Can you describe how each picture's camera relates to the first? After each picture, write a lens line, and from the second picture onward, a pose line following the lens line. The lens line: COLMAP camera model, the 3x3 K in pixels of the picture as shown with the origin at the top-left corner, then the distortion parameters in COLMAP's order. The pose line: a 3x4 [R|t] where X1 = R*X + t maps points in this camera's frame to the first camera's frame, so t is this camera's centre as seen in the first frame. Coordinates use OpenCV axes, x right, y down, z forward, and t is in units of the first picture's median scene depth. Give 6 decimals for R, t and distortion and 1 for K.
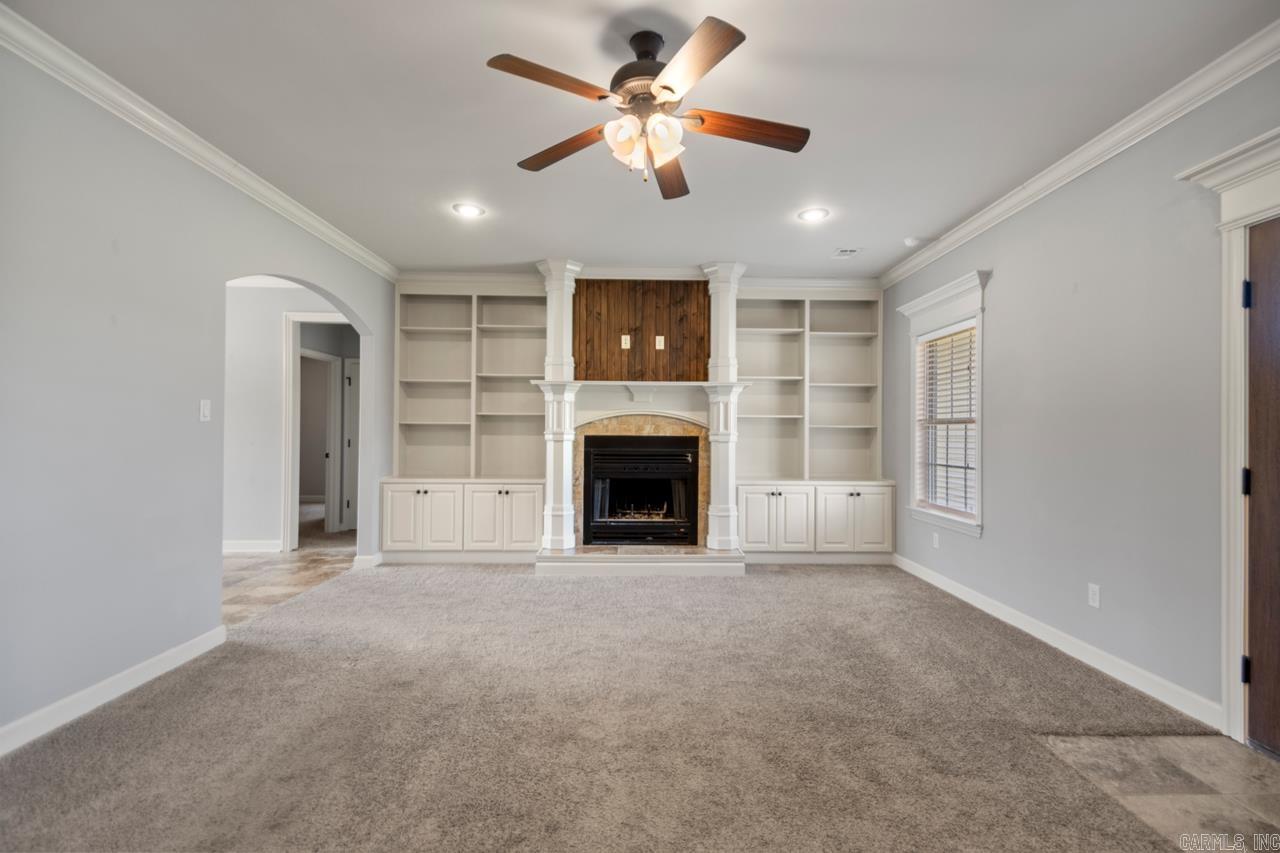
lens RADIAL K [[600.9, 0, 649.3], [0, 600.9, 427.9], [0, 0, 1]] dist [0.020503, -0.017341]
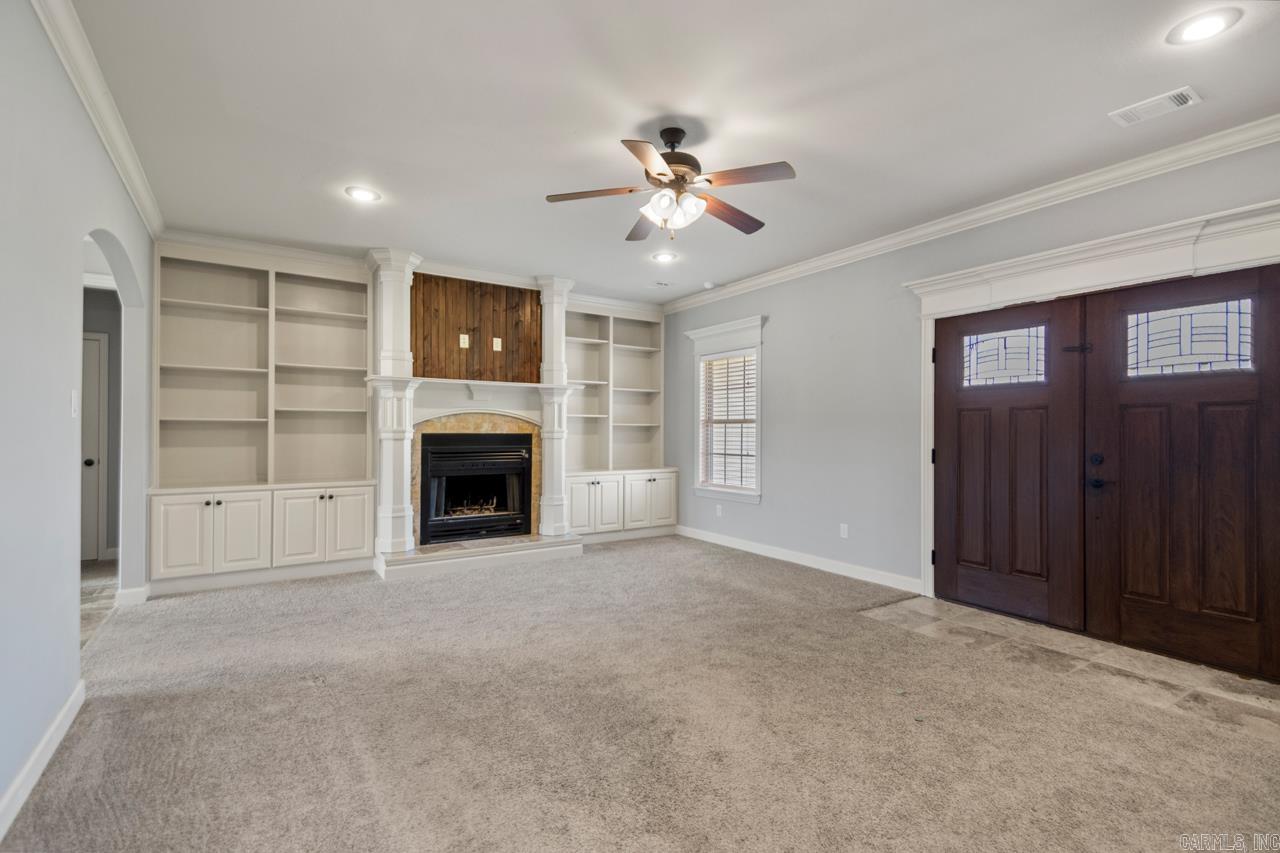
lens RADIAL K [[600.9, 0, 672.0], [0, 600.9, 426.9], [0, 0, 1]] dist [0.020503, -0.017341]
pose [[0.828533, 0.000707, 0.559940, -0.332196], [-0.002530, 0.999994, 0.002481, -0.001436], [-0.559935, -0.003472, 0.828530, -0.040597]]
